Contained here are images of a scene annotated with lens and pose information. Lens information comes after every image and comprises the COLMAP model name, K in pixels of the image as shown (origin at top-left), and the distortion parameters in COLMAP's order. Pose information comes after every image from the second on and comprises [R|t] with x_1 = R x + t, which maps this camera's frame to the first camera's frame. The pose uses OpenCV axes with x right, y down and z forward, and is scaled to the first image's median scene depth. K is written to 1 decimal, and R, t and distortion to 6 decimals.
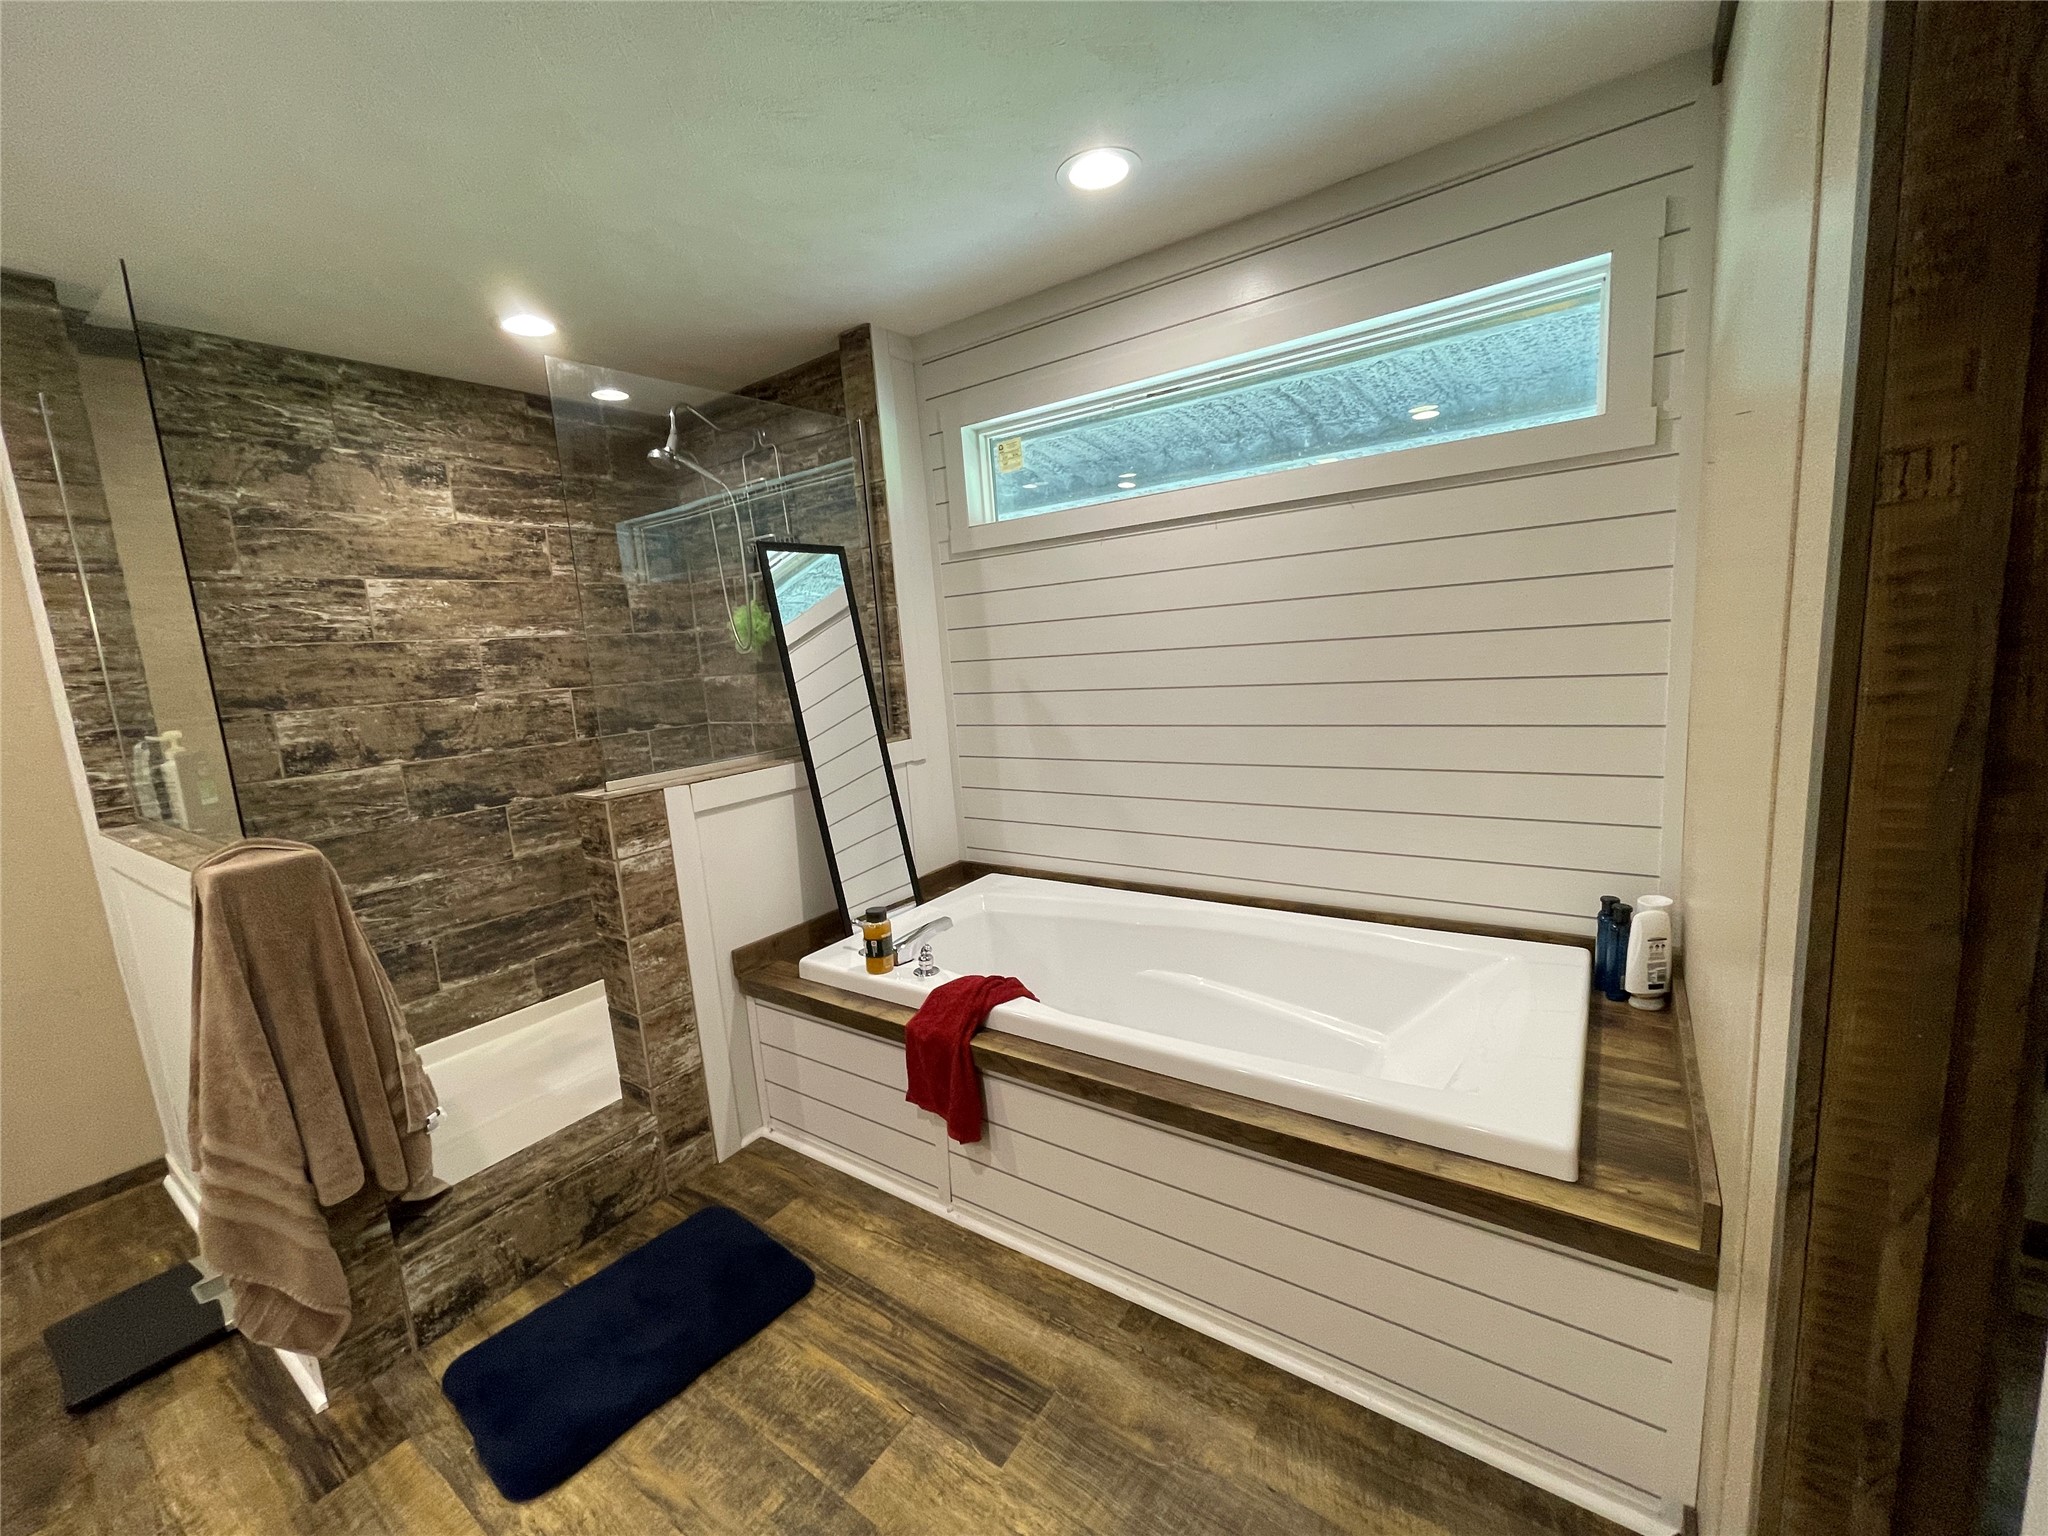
lens RADIAL K [[834.7, 0, 1021.0], [0, 834.7, 767.2], [0, 0, 1]] dist [-0.000845, -0.000254]
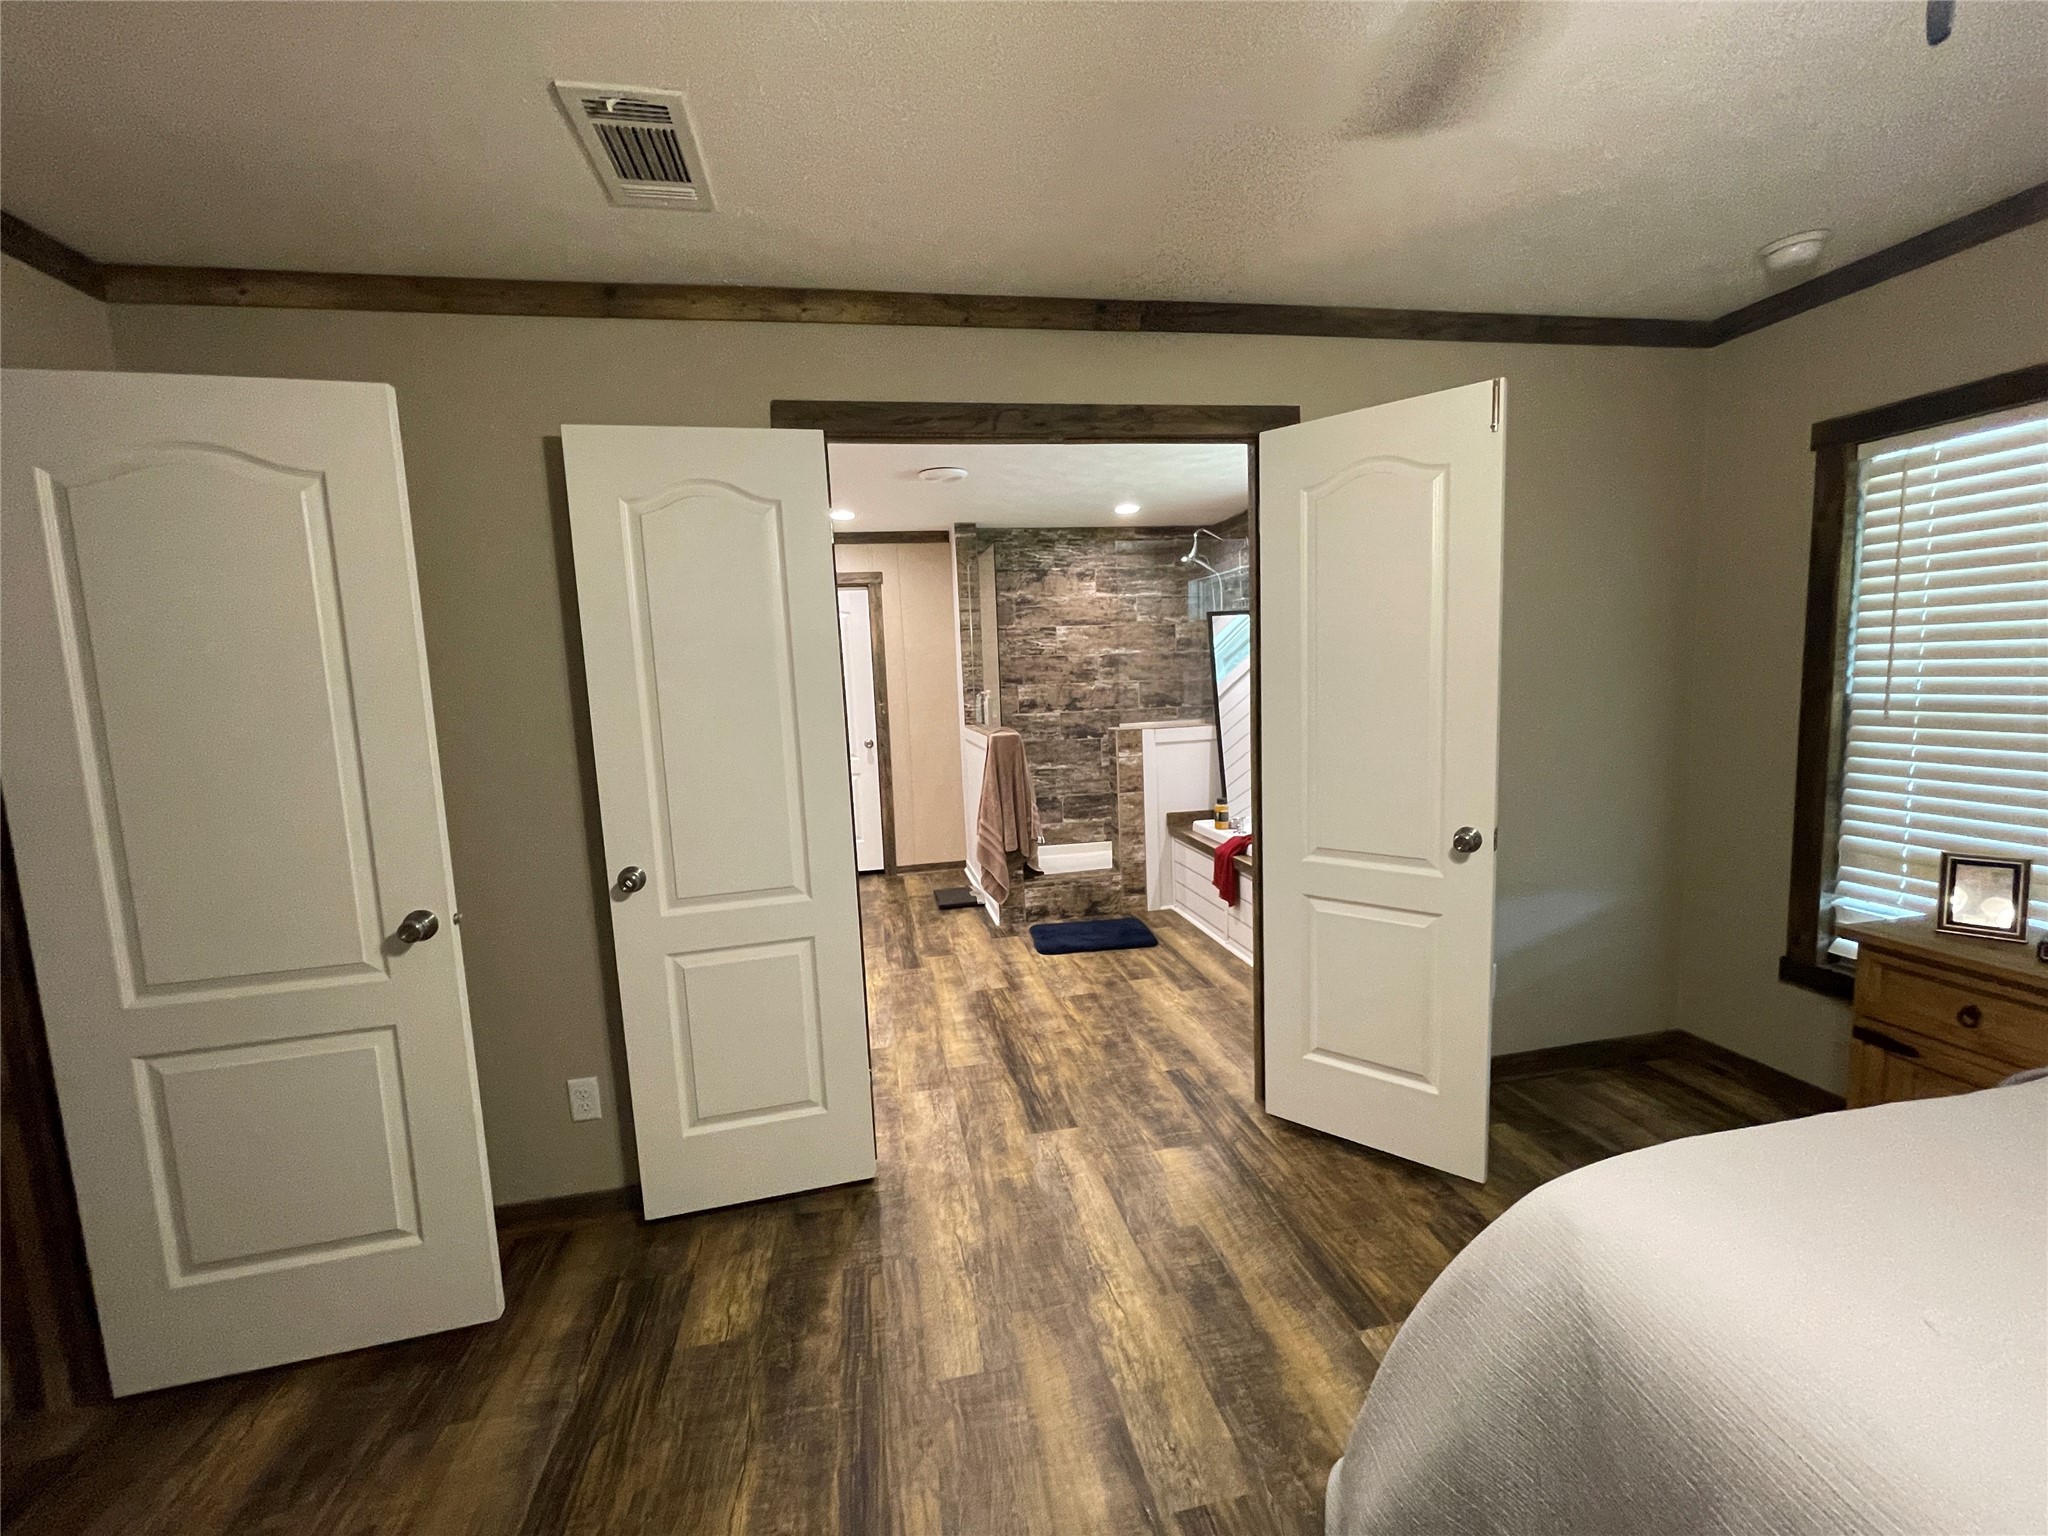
lens RADIAL K [[834.7, 0, 1027.5], [0, 834.7, 769.0], [0, 0, 1]] dist [-0.000845, -0.000254]
pose [[0.734558, 0.120455, -0.667769, 0.795622], [-0.115440, 0.991955, 0.051947, 0.048048], [0.668654, 0.038930, 0.742554, -0.794395]]
